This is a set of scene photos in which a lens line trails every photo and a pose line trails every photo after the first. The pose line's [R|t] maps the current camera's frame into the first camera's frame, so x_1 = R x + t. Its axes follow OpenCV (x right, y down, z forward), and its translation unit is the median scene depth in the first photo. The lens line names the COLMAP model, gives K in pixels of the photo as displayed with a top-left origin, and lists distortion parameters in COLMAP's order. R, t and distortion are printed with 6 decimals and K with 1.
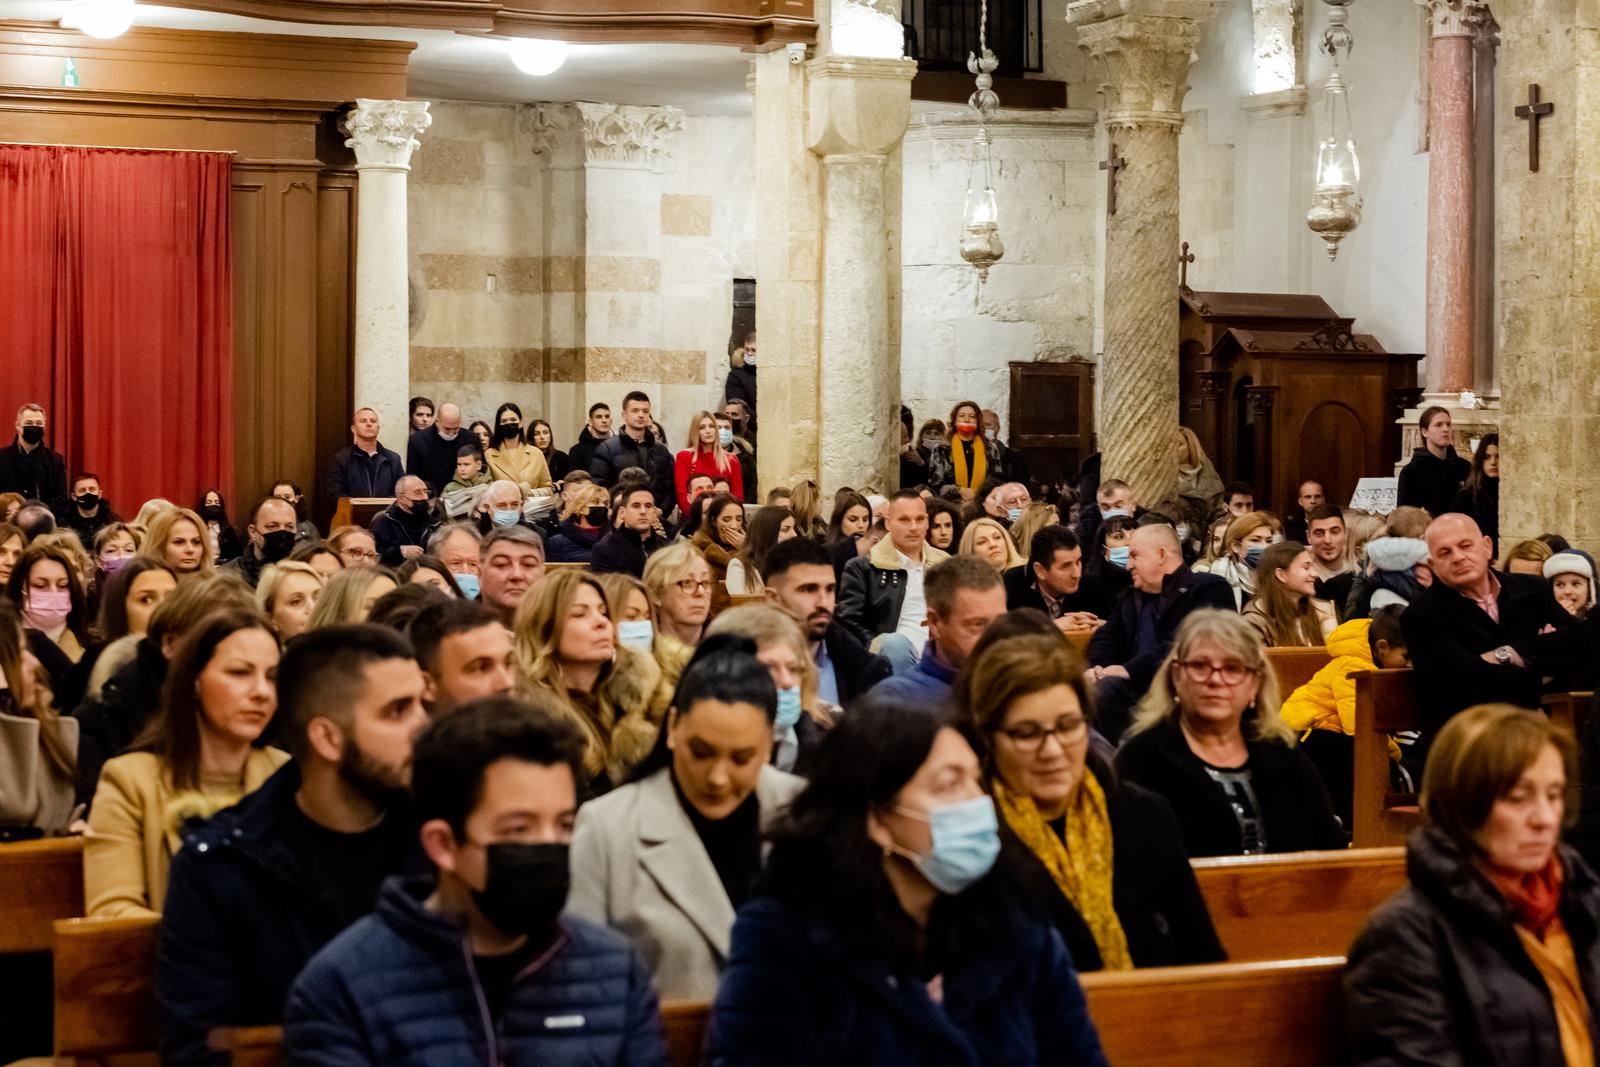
lens RADIAL K [[3262.4, 0, 799.5], [0, 3262.4, 530.3], [0, 0, 1]] dist [-0.009570, 0.000000]
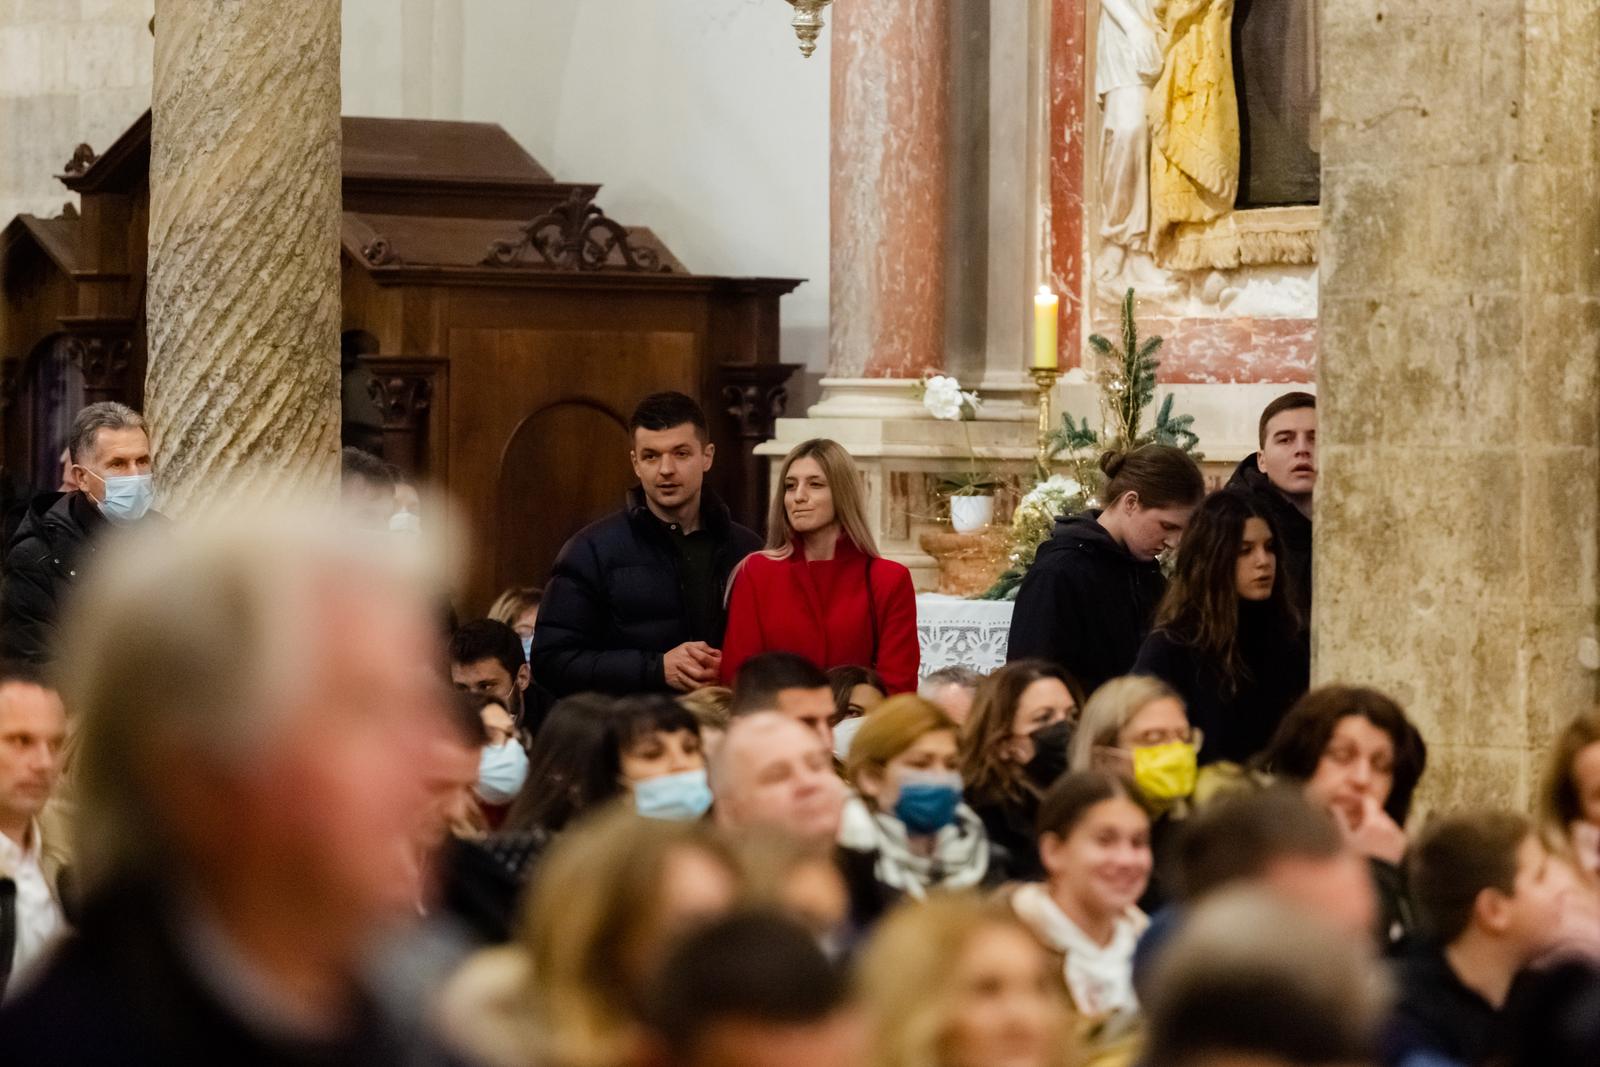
lens RADIAL K [[9259.3, 0, 800.3], [0, 9259.3, 534.3], [0, 0, 1]] dist [-0.006136, 0.000000]
pose [[0.953036, 0.001223, 0.302855, -0.172345], [0.004934, 0.999796, -0.019566, -0.001329], [-0.302817, 0.020141, 0.952836, -0.079544]]
